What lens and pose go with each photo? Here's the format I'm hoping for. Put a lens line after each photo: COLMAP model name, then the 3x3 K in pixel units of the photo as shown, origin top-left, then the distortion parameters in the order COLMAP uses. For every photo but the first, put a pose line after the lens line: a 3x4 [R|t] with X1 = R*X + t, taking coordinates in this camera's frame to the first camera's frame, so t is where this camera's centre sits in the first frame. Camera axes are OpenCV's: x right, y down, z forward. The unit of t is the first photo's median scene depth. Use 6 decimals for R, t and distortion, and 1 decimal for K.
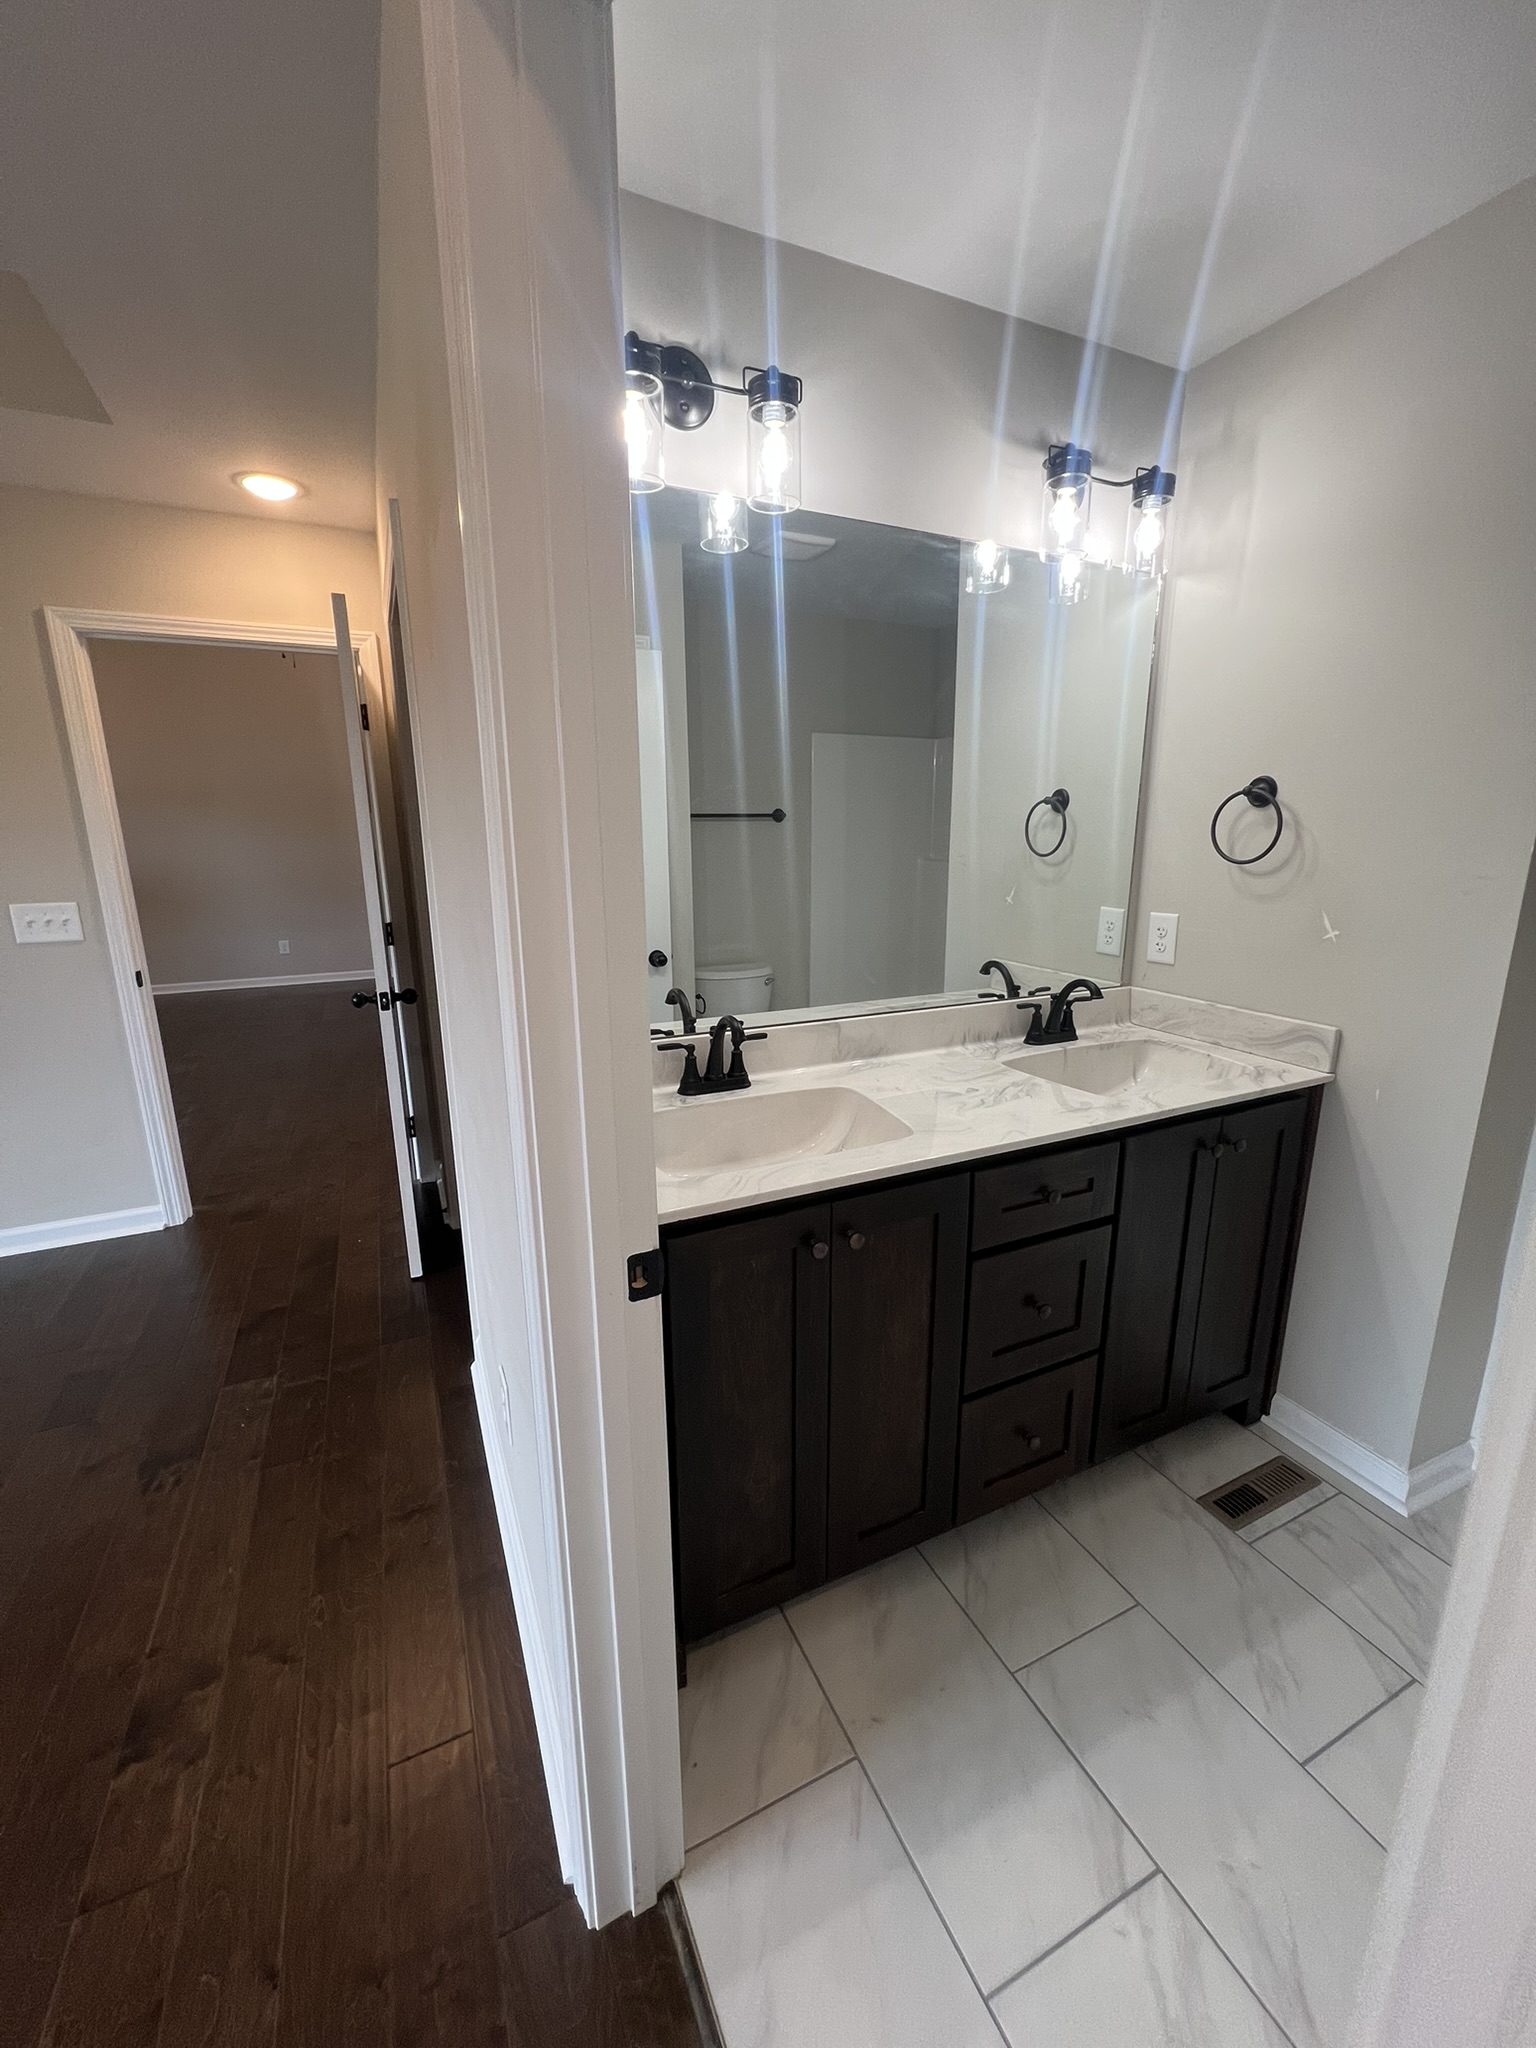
lens RADIAL K [[820.4, 0, 767.2], [0, 820.4, 1024.8], [0, 0, 1]] dist [-0.003214, 0.000509]
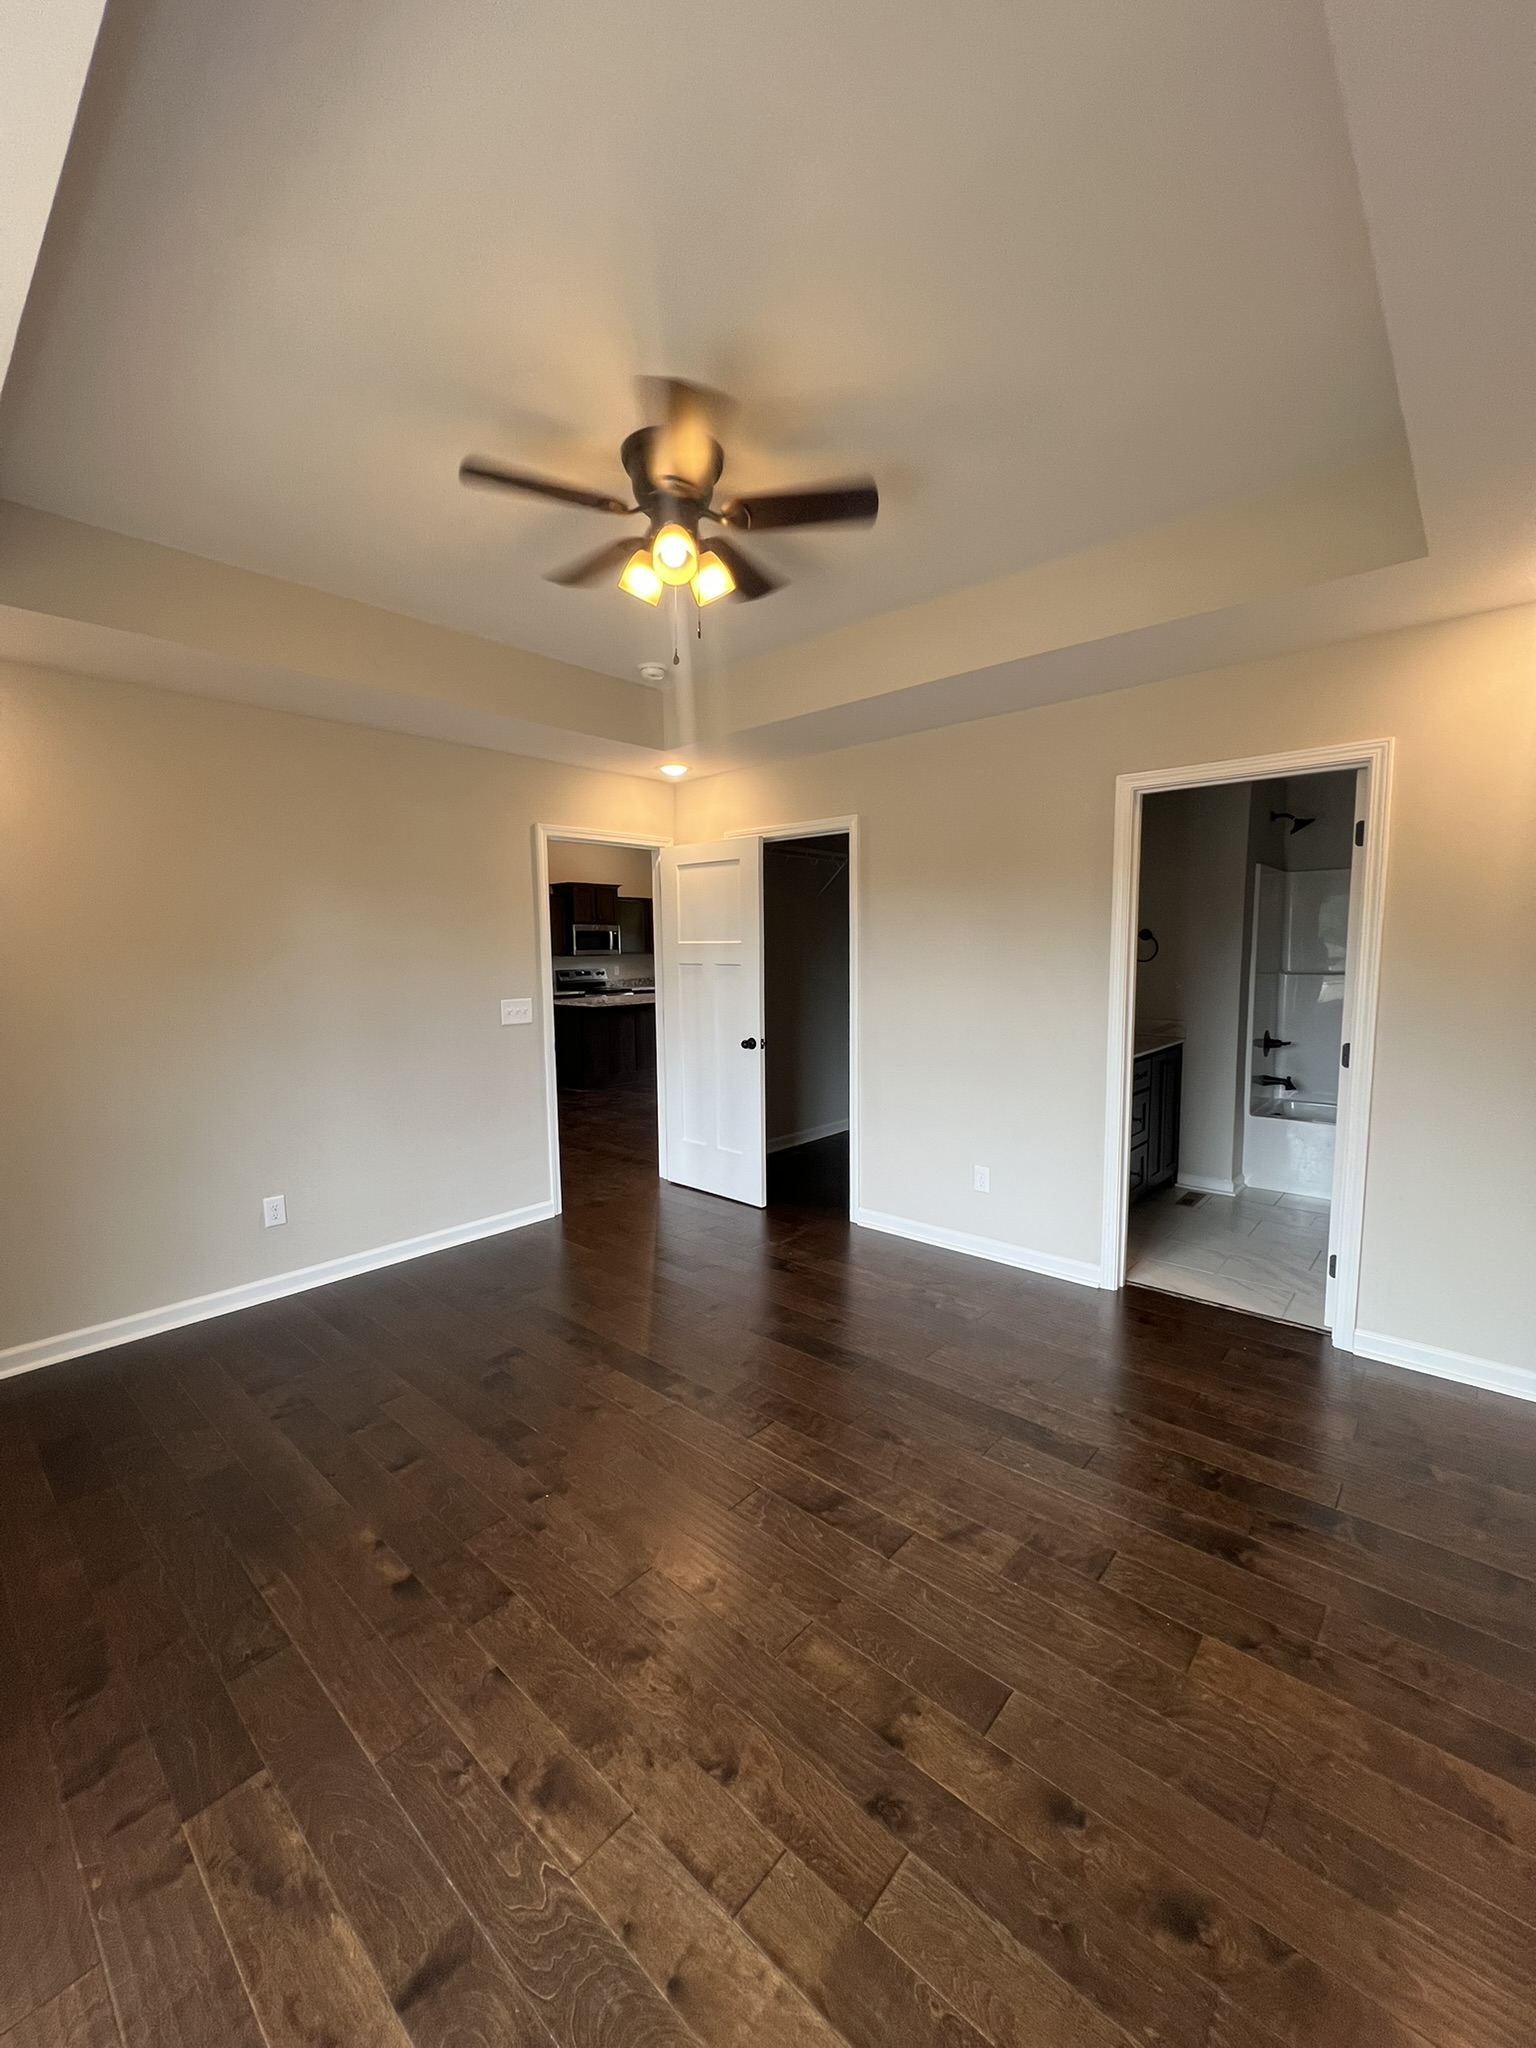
lens RADIAL K [[822.4, 0, 781.2], [0, 822.4, 1027.4], [0, 0, 1]] dist [-0.001325, 0.000295]
pose [[0.917459, -0.043695, 0.395424, -1.551122], [0.096734, 0.988621, -0.115197, 0.199119], [-0.385892, 0.143939, 0.911246, -0.926735]]
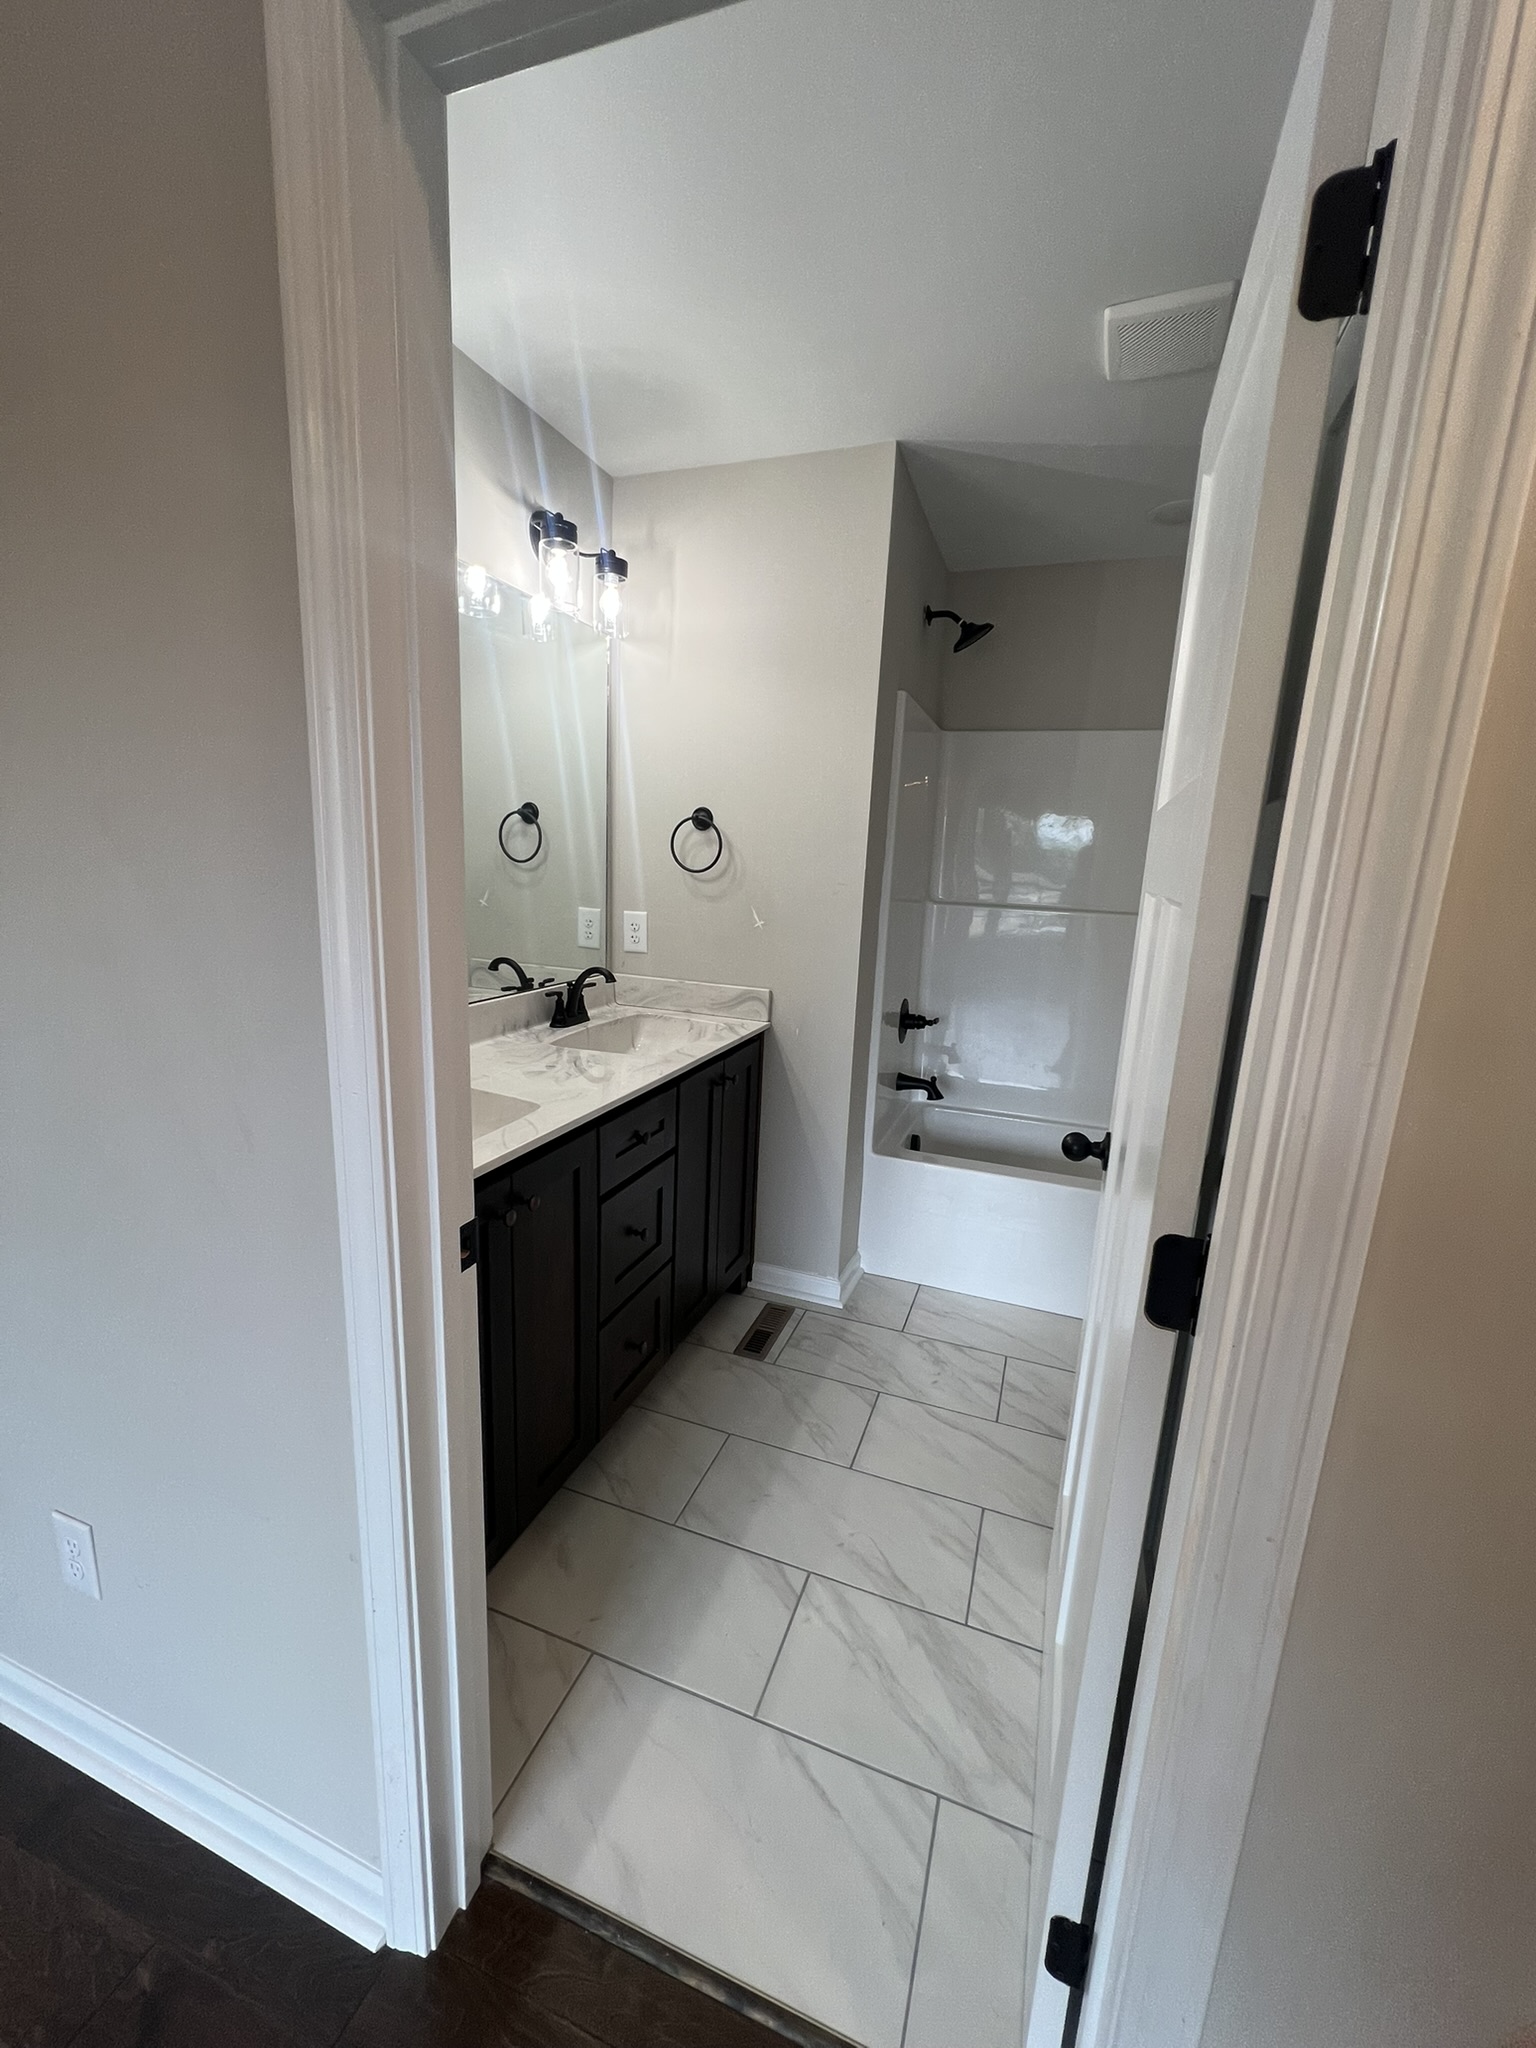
lens RADIAL K [[820.4, 0, 782.8], [0, 820.4, 1026.0], [0, 0, 1]] dist [-0.003214, 0.000509]
pose [[0.702585, -0.104532, 0.703880, -0.283358], [0.112083, 0.993061, 0.035601, 0.017665], [-0.702717, 0.053880, 0.709426, -0.021139]]
